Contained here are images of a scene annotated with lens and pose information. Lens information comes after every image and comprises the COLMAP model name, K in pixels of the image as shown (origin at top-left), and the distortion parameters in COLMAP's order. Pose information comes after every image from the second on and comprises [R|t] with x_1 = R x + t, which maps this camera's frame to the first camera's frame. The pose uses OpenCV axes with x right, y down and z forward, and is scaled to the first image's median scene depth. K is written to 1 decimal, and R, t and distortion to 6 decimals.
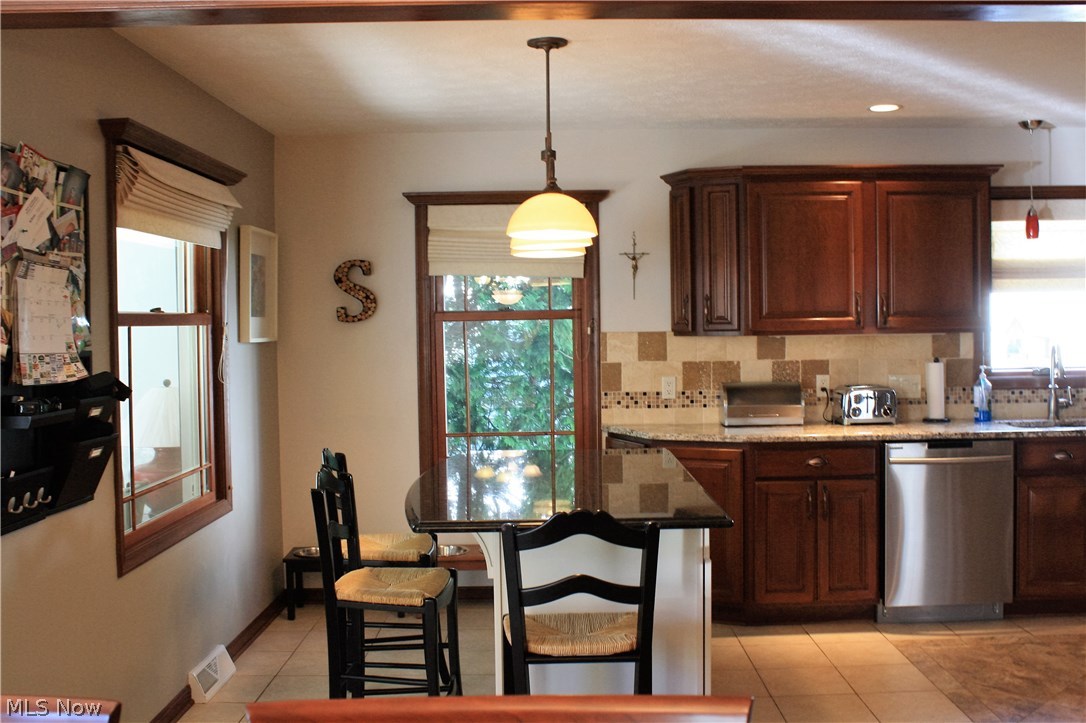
lens RADIAL K [[1083.8, 0, 568.5], [0, 1083.8, 354.1], [0, 0, 1]] dist [-0.098187, 0.000000]
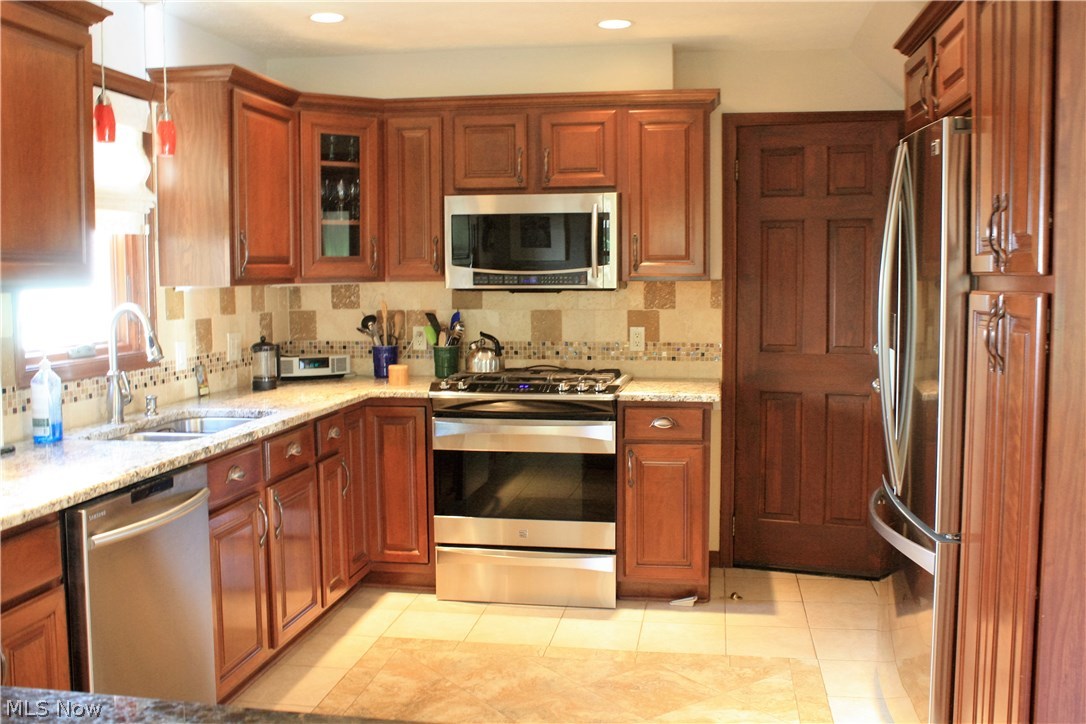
lens RADIAL K [[1036.0, 0, 532.7], [0, 1036.0, 352.5], [0, 0, 1]] dist [-0.083921, 0.000000]
pose [[0.182898, -0.059701, 0.981318, -0.120317], [0.029875, 0.998031, 0.055150, -0.009759], [-0.982678, 0.019230, 0.184322, 0.649023]]
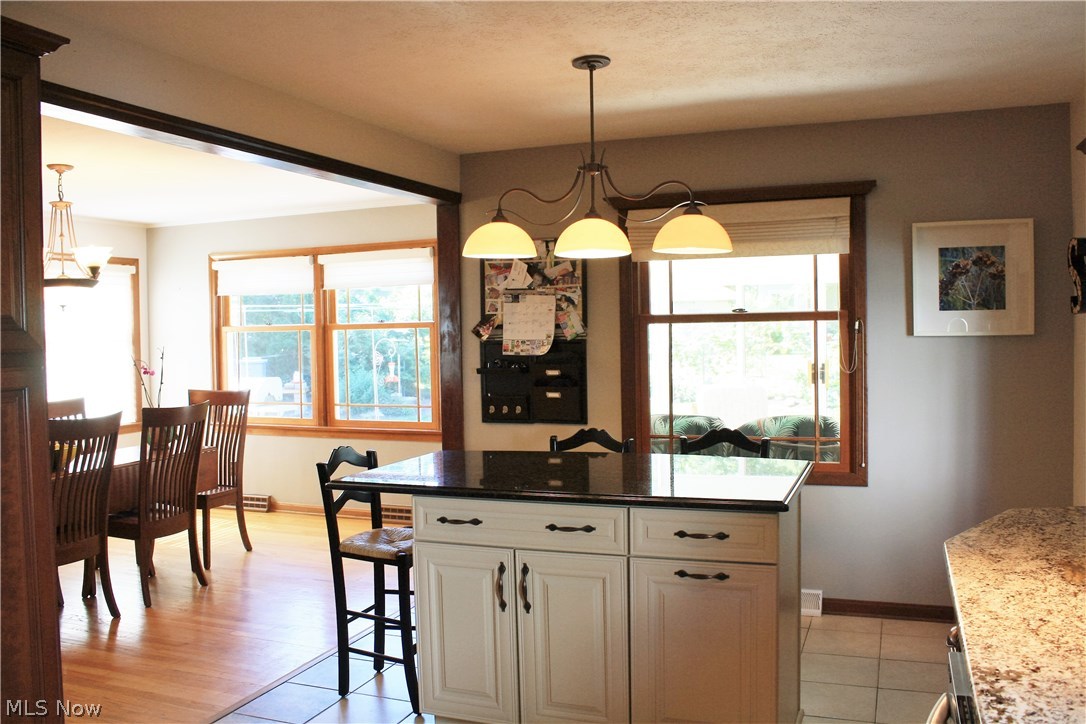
lens RADIAL K [[910.1, 0, 556.3], [0, 910.1, 355.0], [0, 0, 1]] dist [-0.160526, 0.136414]
pose [[-0.367518, 0.046637, -0.928847, 0.578048], [-0.003527, 0.998665, 0.051538, -0.032452], [0.930010, 0.022218, -0.366862, 0.905774]]
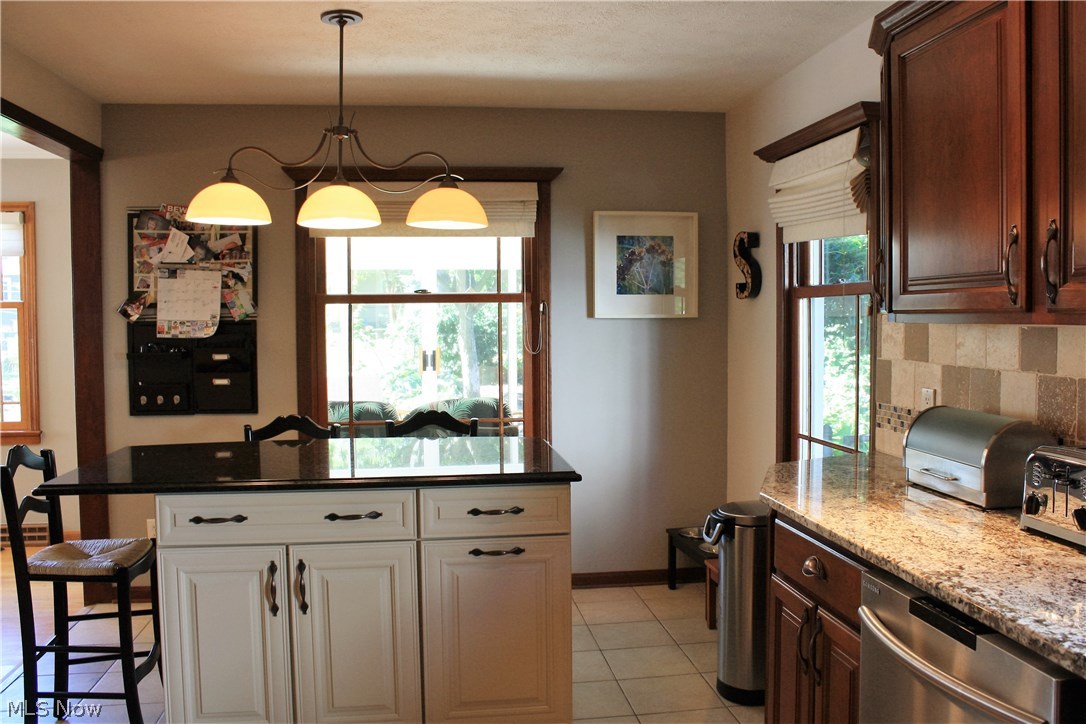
lens RADIAL K [[951.8, 0, 553.7], [0, 951.8, 355.6], [0, 0, 1]] dist [-0.147067, 0.090350]
pose [[0.128489, 0.055257, -0.990170, 0.605264], [-0.023743, 0.998332, 0.052632, -0.020638], [0.991427, 0.016747, 0.129587, 0.758502]]
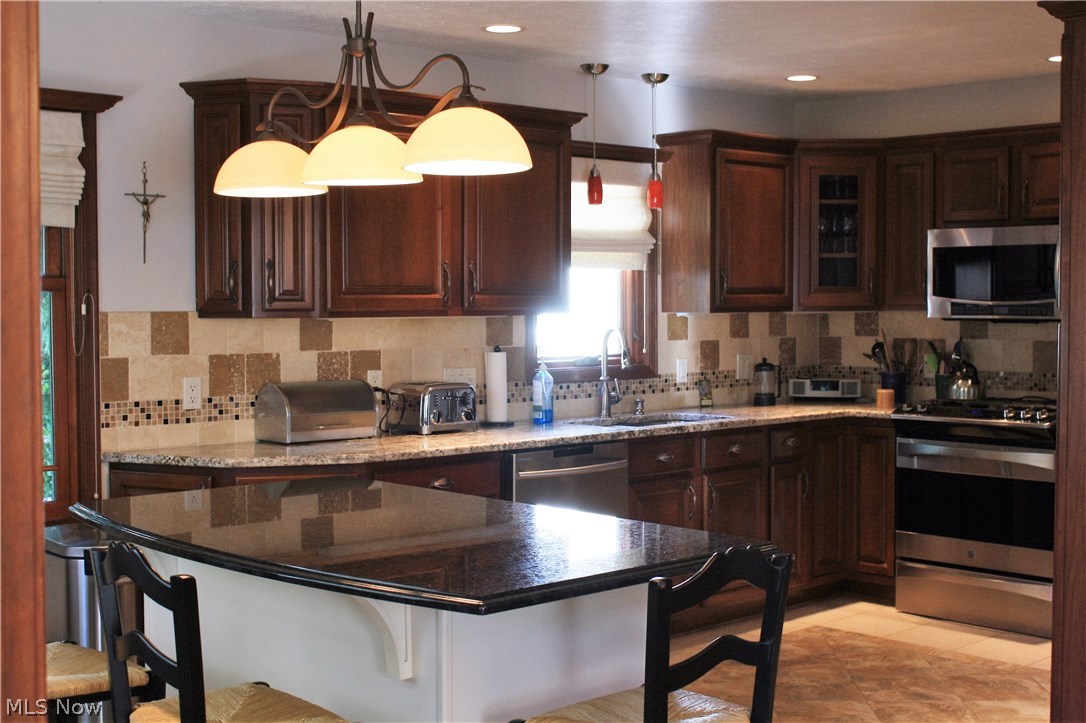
lens RADIAL K [[1447.5, 0, 549.6], [0, 1447.5, 358.6], [0, 0, 1]] dist [-0.046081, 0.000000]
pose [[0.732386, -0.014378, 0.680738, -0.381291], [0.009644, 0.999896, 0.010744, 0.001482], [-0.680821, -0.001303, 0.732448, 0.182661]]
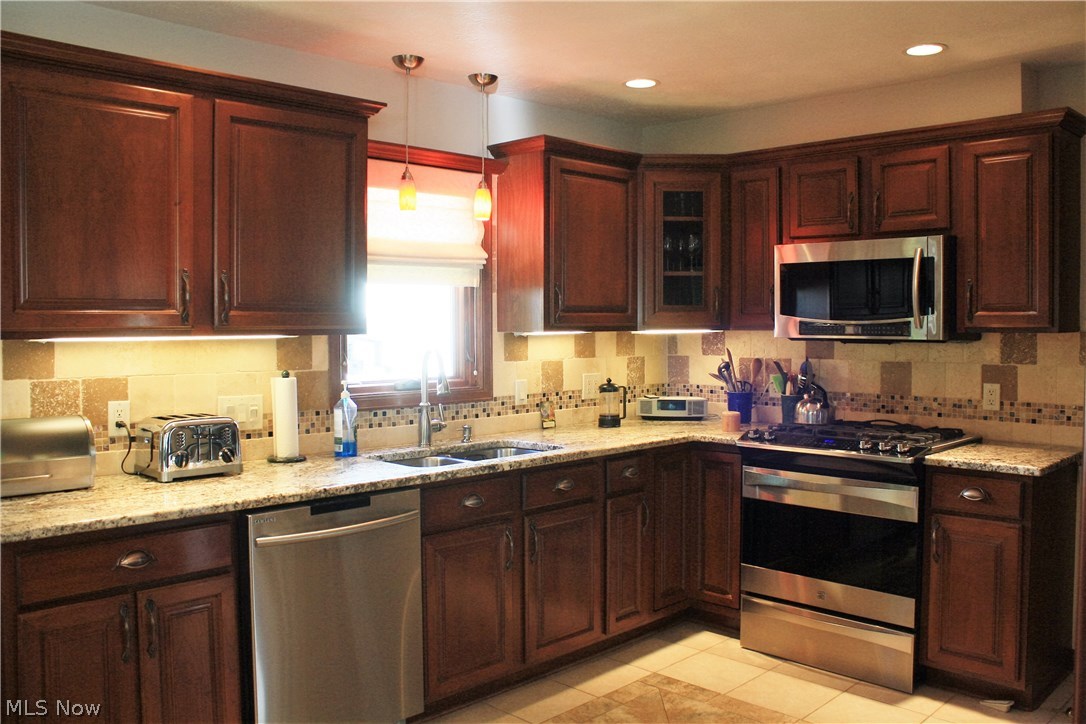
lens RADIAL K [[910.1, 0, 550.6], [0, 910.1, 354.2], [0, 0, 1]] dist [-0.160526, 0.136414]
pose [[0.712498, -0.009675, 0.701607, 0.056861], [0.009845, 0.999944, 0.003791, -0.008183], [-0.701605, 0.004206, 0.712554, 0.475523]]
